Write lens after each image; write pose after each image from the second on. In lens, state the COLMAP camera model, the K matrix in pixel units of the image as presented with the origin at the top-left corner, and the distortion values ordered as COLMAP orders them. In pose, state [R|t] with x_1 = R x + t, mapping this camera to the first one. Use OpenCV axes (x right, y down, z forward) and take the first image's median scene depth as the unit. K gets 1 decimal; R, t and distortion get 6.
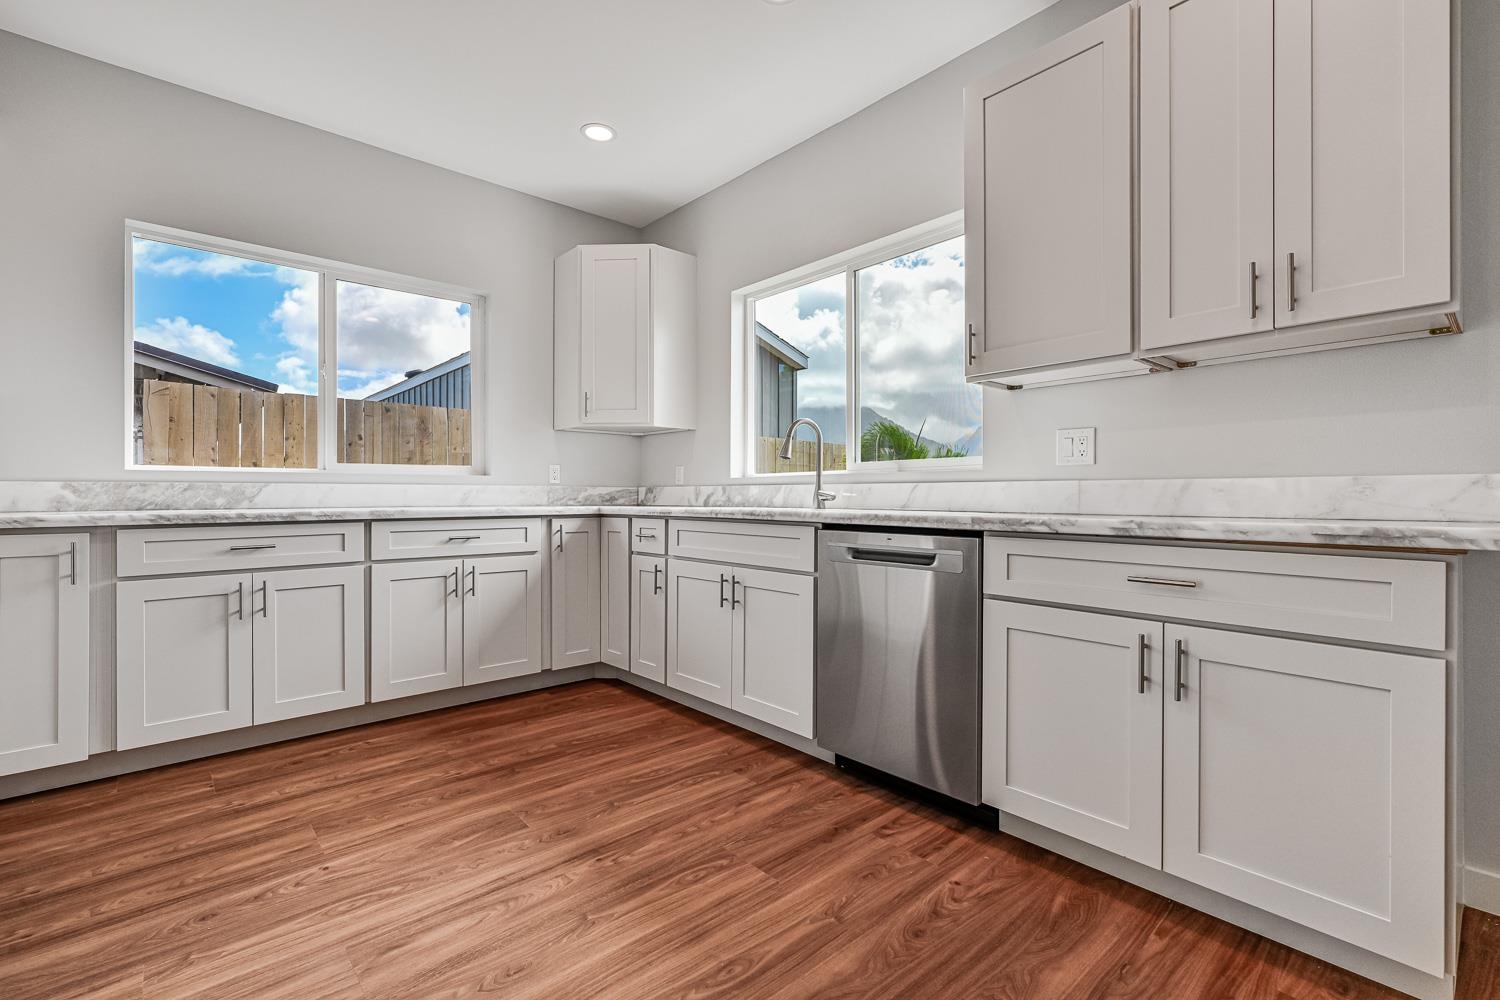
lens RADIAL K [[675.0, 0, 746.8], [0, 675.0, 503.1], [0, 0, 1]] dist [0.004302, 0.000350]
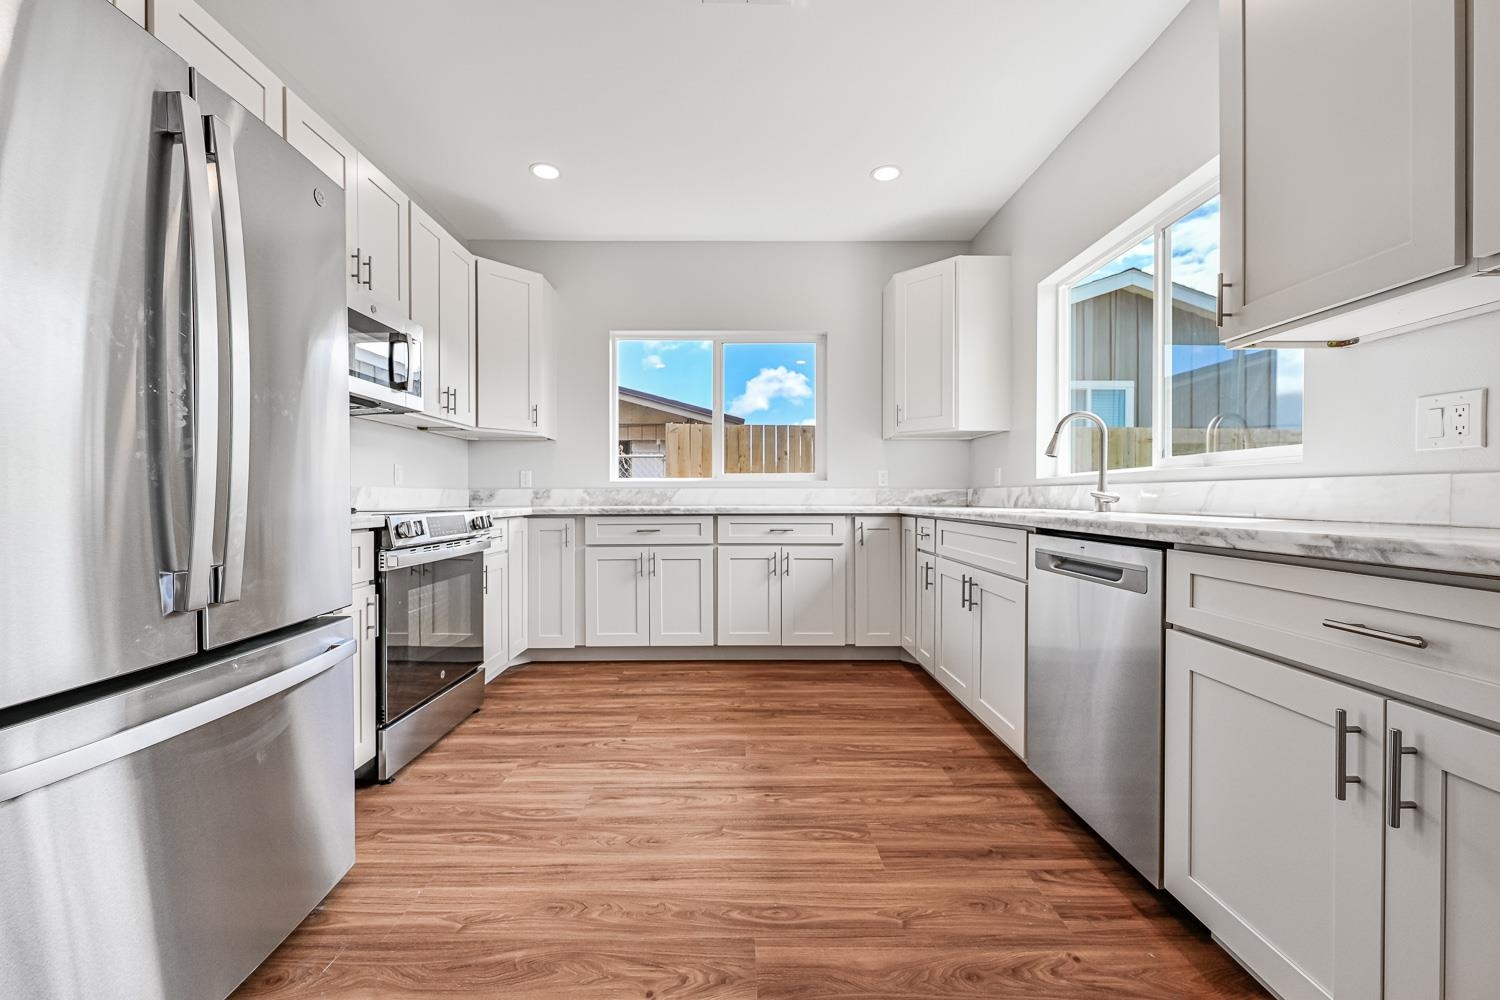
lens RADIAL K [[605.7, 0, 742.4], [0, 605.7, 506.6], [0, 0, 1]] dist [0.001676, 0.000426]
pose [[0.745247, 0.011121, -0.666695, 0.387190], [-0.007805, 0.999938, 0.007955, -0.001593], [0.666742, -0.000725, 0.745288, 0.126663]]
